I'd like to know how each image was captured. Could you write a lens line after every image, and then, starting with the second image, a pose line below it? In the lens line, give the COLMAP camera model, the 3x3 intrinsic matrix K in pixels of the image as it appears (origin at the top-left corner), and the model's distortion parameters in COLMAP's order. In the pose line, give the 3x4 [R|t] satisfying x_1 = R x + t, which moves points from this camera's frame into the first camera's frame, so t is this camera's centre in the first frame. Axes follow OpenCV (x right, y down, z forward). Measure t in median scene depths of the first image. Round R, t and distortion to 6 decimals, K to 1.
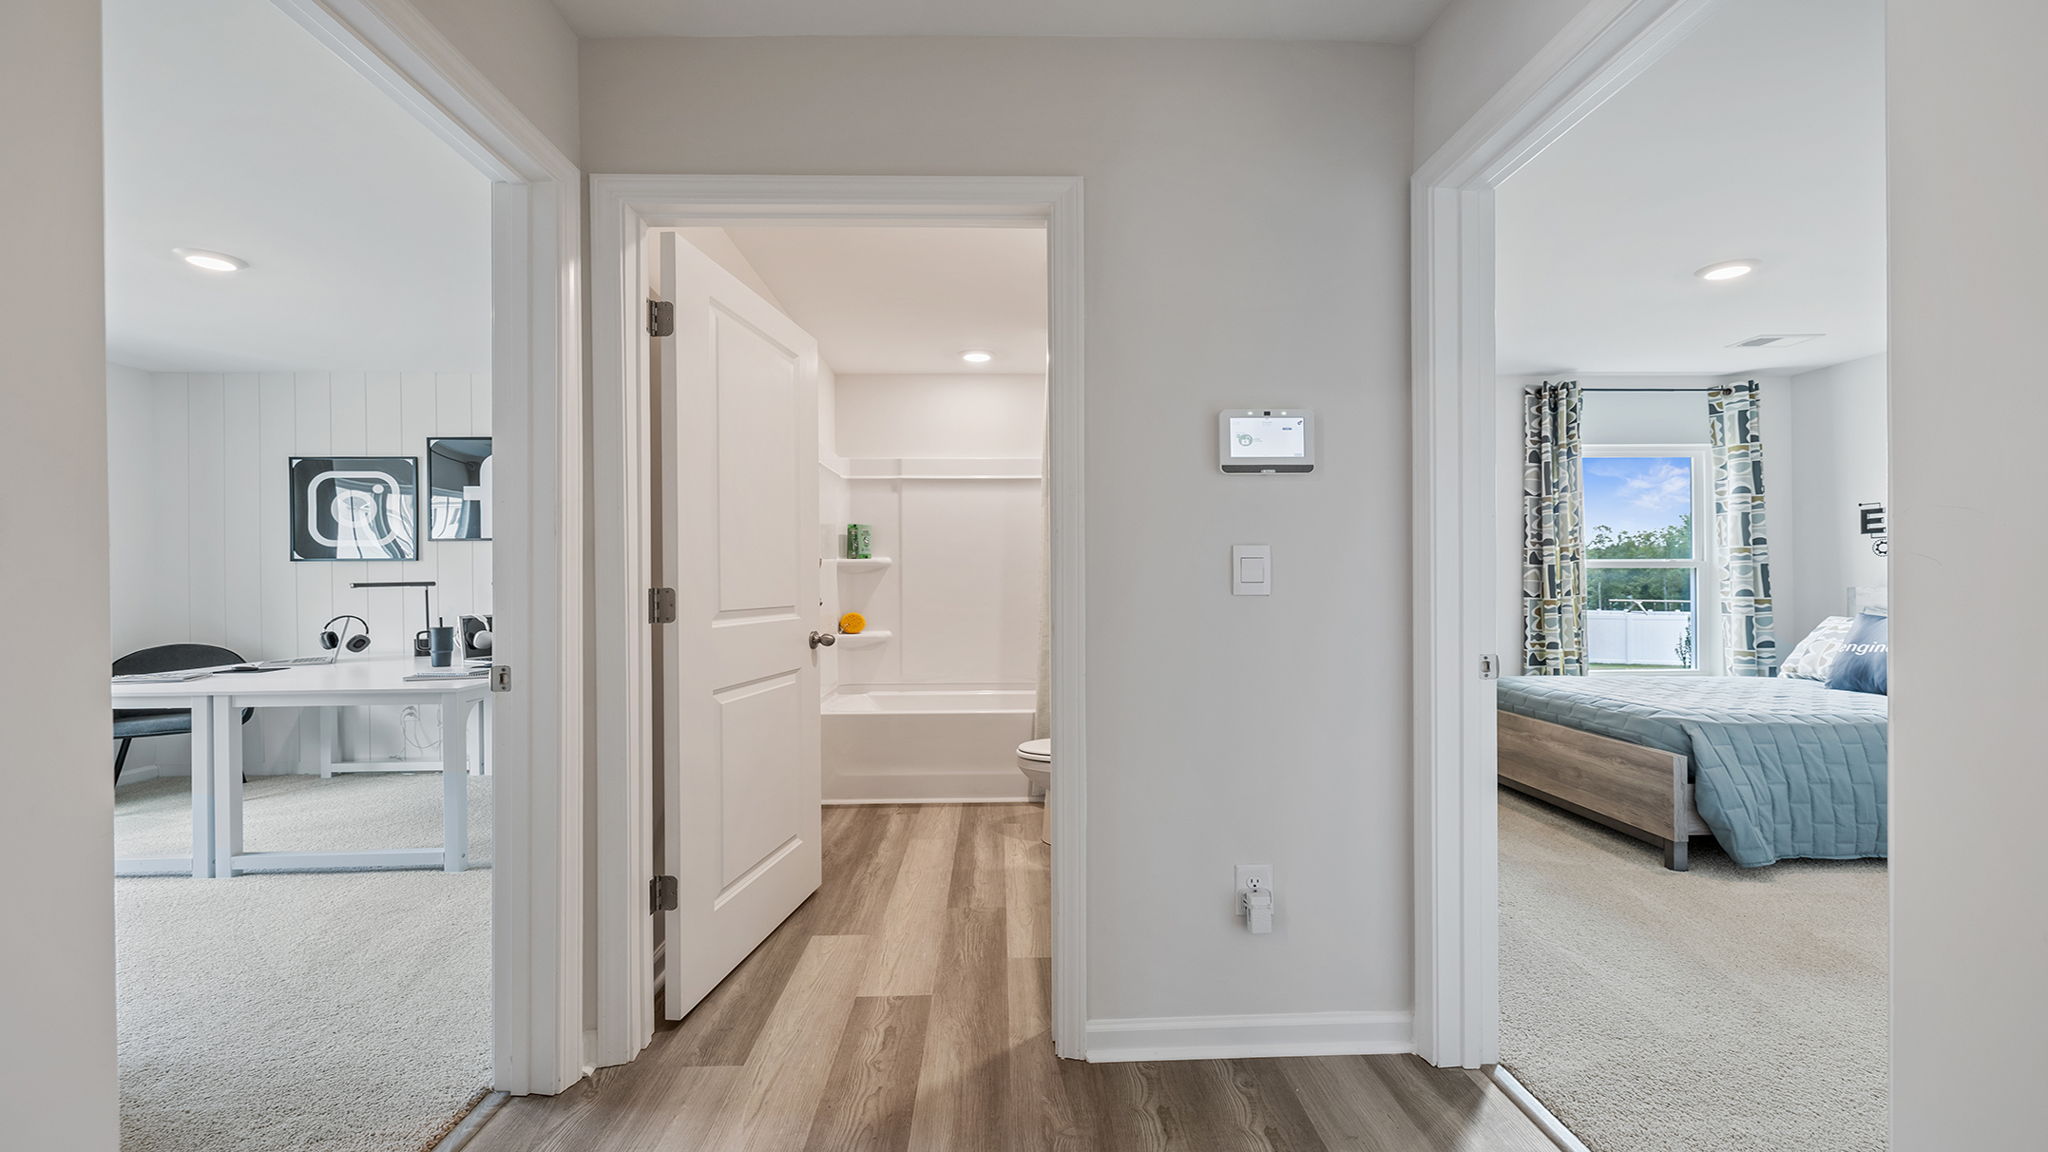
lens RADIAL K [[862.7, 0, 1025.0], [0, 862.7, 580.4], [0, 0, 1]] dist [0.003308, 0.000298]
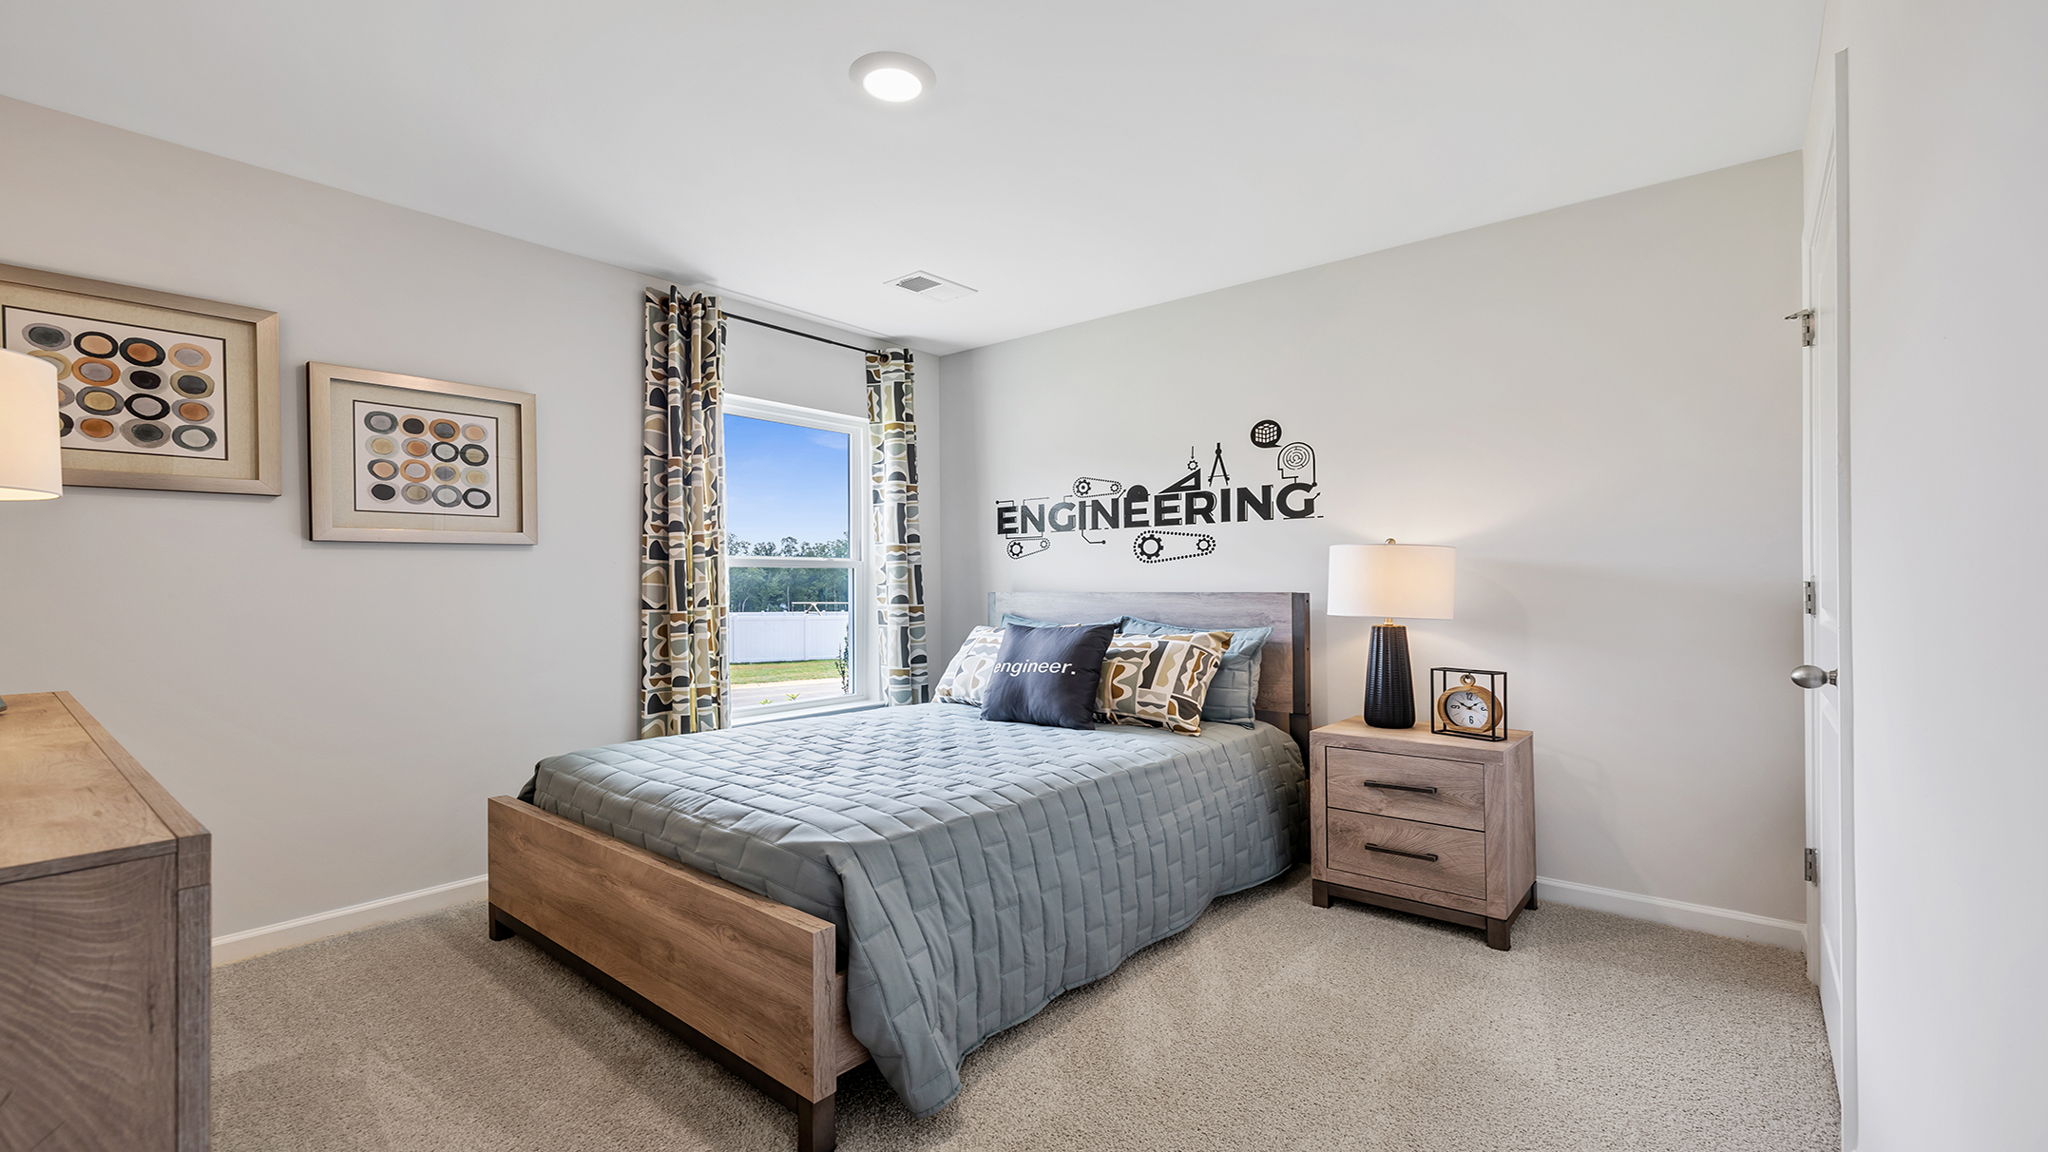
lens RADIAL K [[862.7, 0, 1025.0], [0, 862.7, 580.4], [0, 0, 1]] dist [0.003308, 0.000298]
pose [[0.656900, 0.005686, 0.753956, 0.280393], [-0.001816, 0.999981, -0.005960, 0.000752], [-0.753976, 0.002546, 0.656897, 0.358402]]
